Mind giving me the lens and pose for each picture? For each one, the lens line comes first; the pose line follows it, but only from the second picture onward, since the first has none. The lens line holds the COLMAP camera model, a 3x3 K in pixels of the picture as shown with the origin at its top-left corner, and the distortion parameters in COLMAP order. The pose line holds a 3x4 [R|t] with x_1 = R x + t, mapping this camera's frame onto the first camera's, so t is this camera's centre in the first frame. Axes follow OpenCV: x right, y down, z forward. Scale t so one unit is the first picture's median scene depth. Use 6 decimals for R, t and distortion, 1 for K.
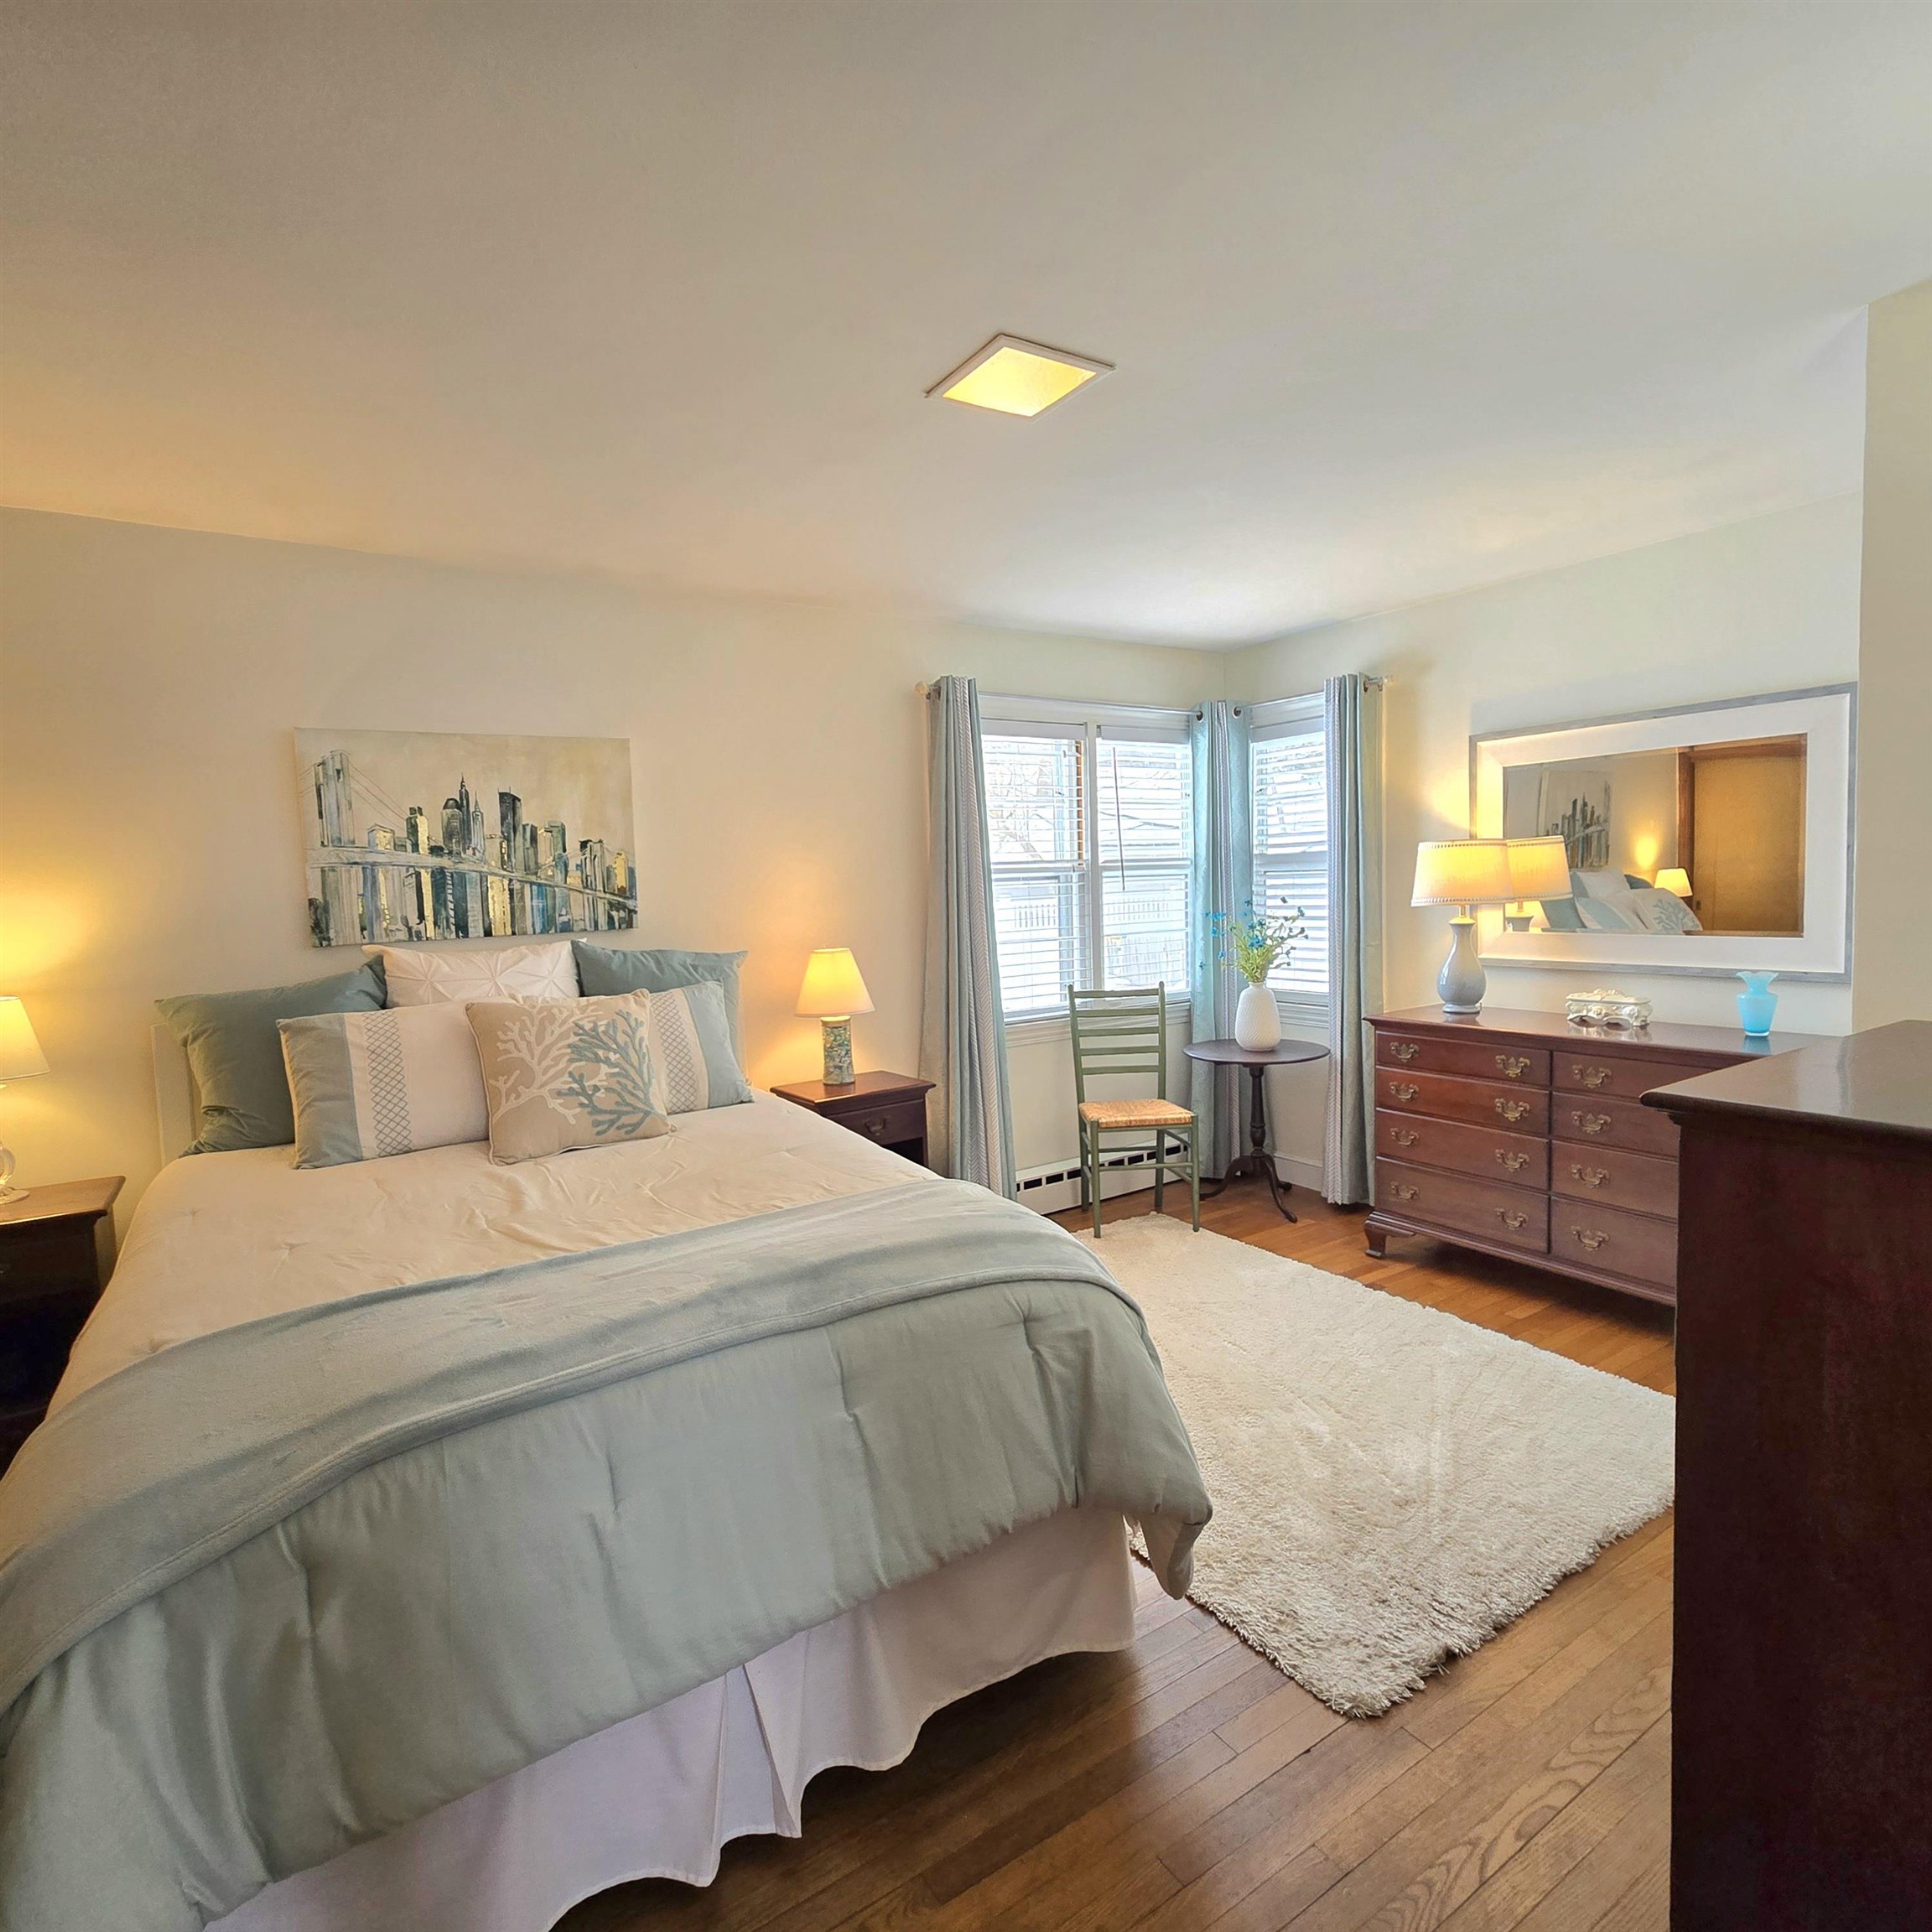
lens RADIAL K [[1045.3, 0, 962.6], [0, 1045.3, 953.8], [0, 0, 1]] dist [-0.014600, 0.001123]
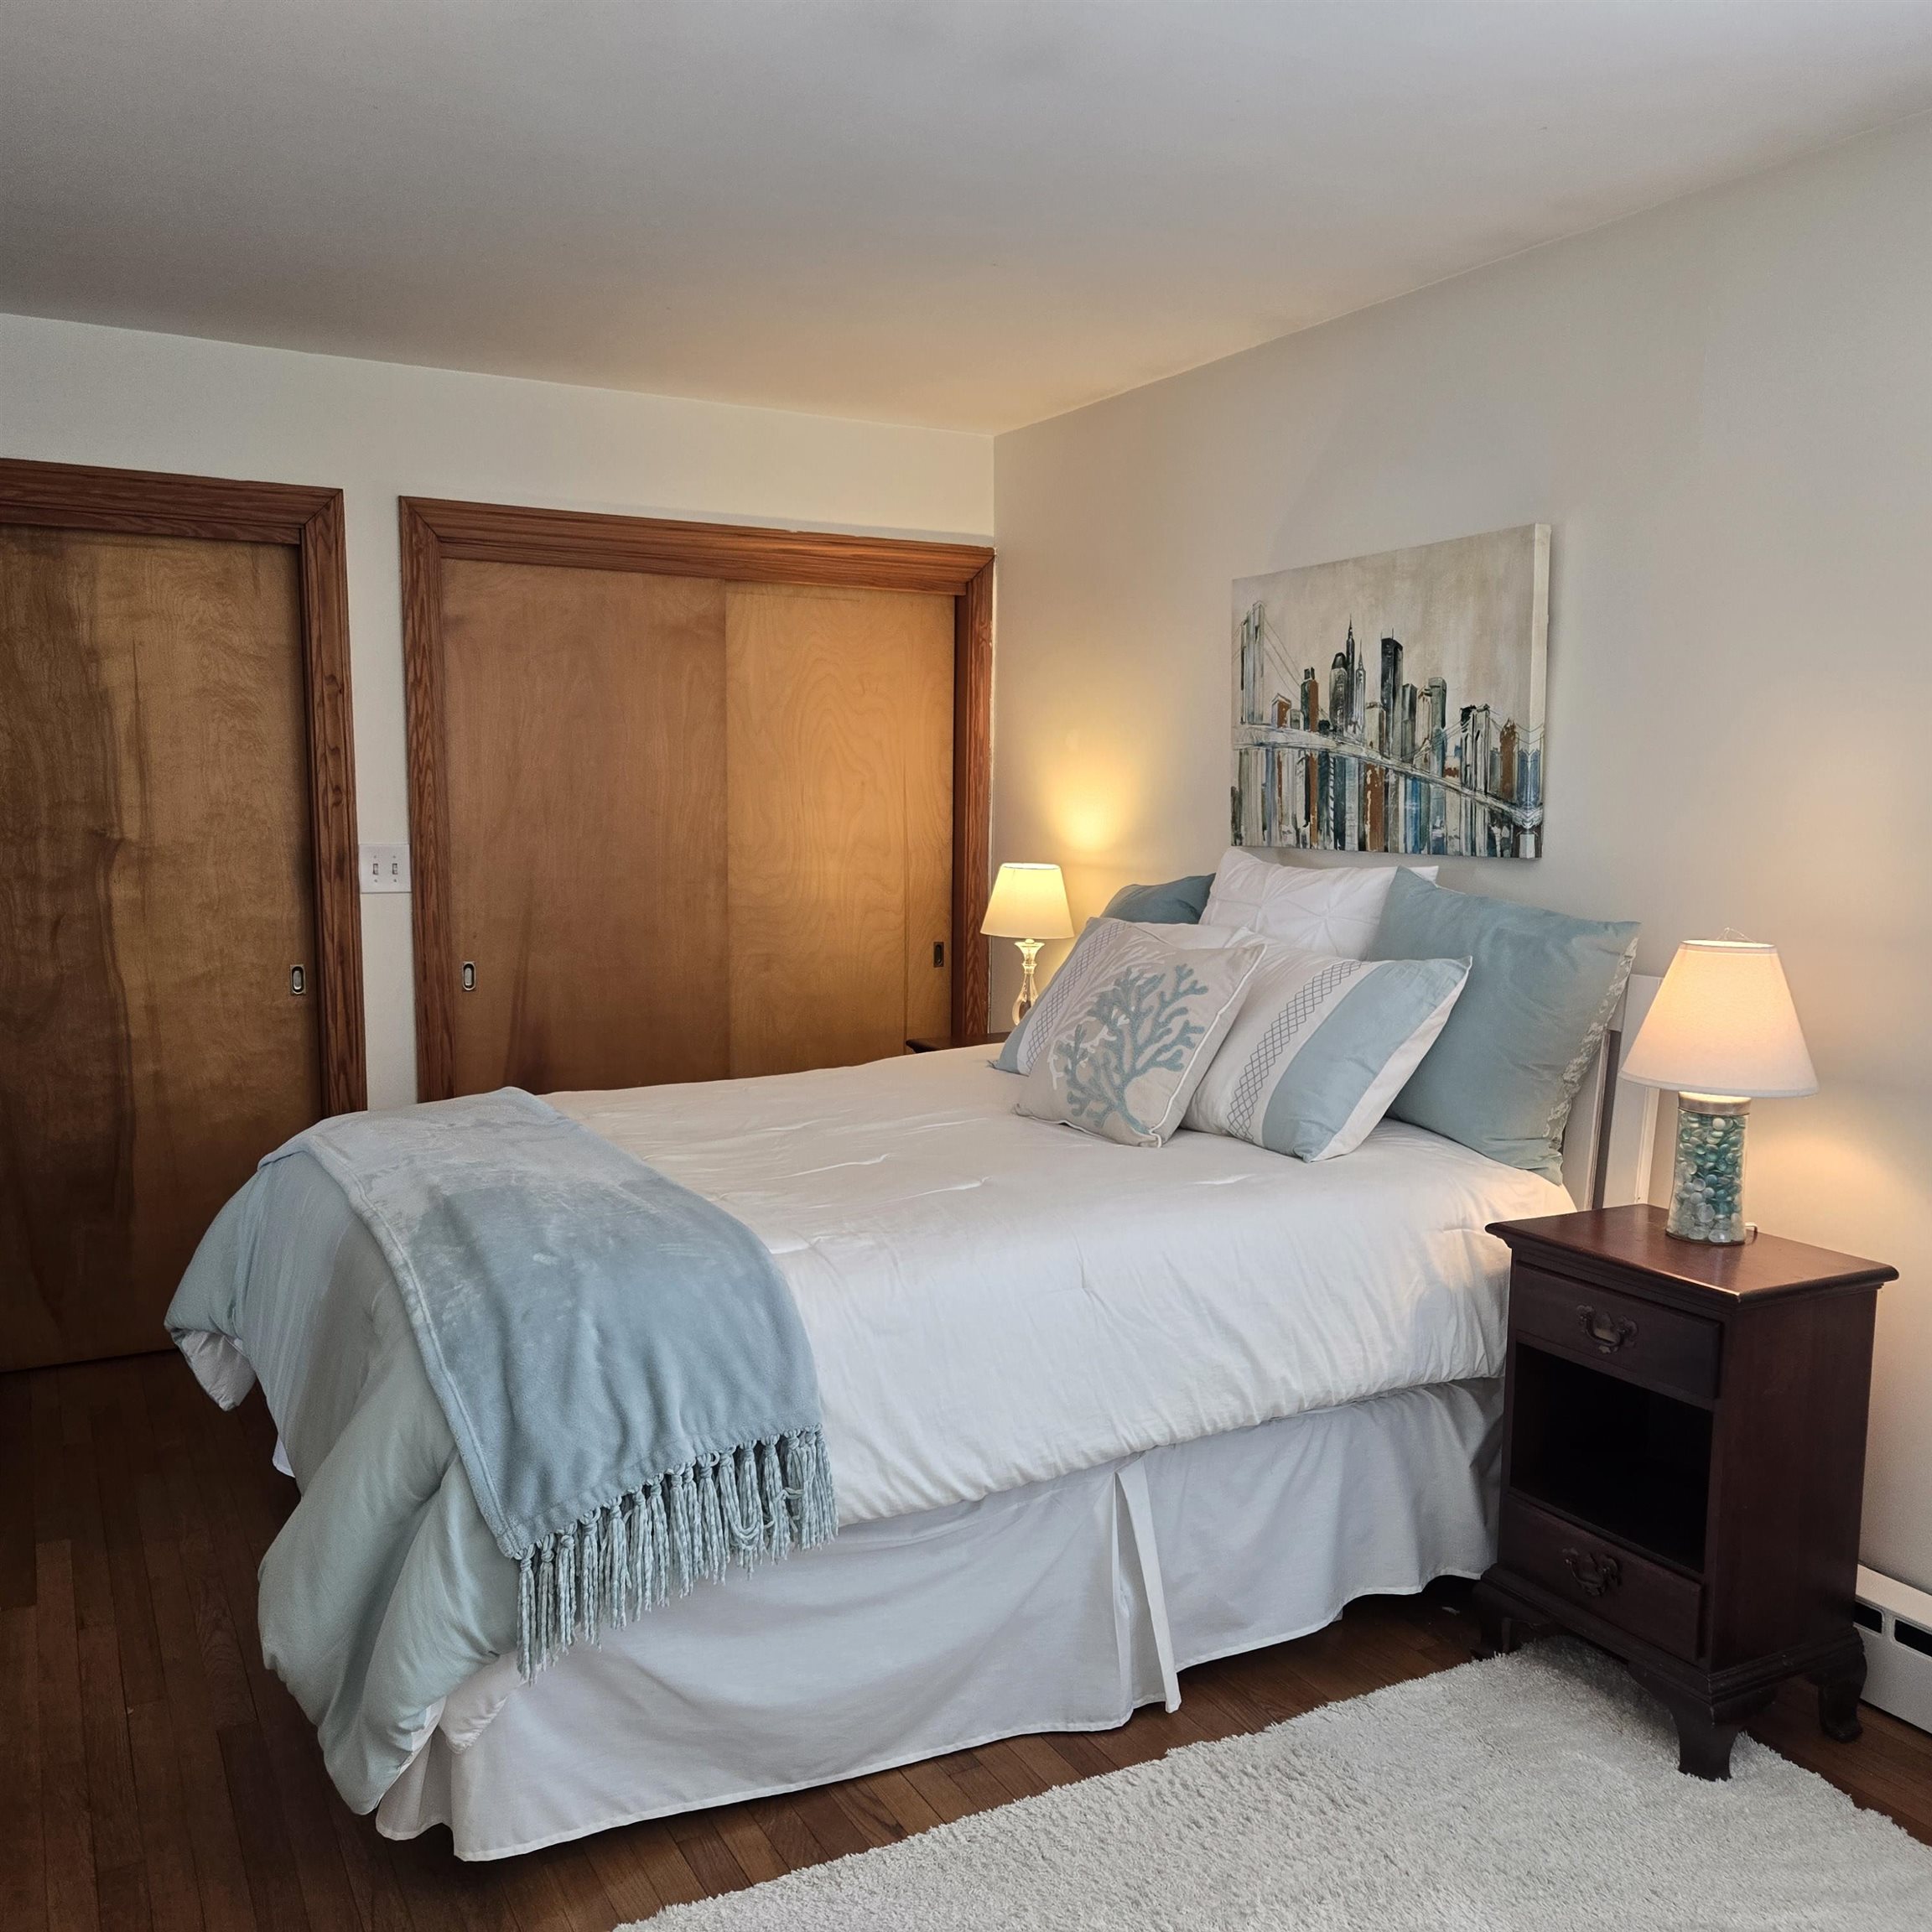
lens RADIAL K [[1713.1, 0, 919.4], [0, 1713.1, 971.0], [0, 0, 1]] dist [0.073790, -0.062112]
pose [[-0.106496, 0.140462, -0.984342, 0.716010], [-0.074593, 0.986053, 0.148777, -0.086239], [0.991511, 0.089269, -0.094533, 0.823261]]
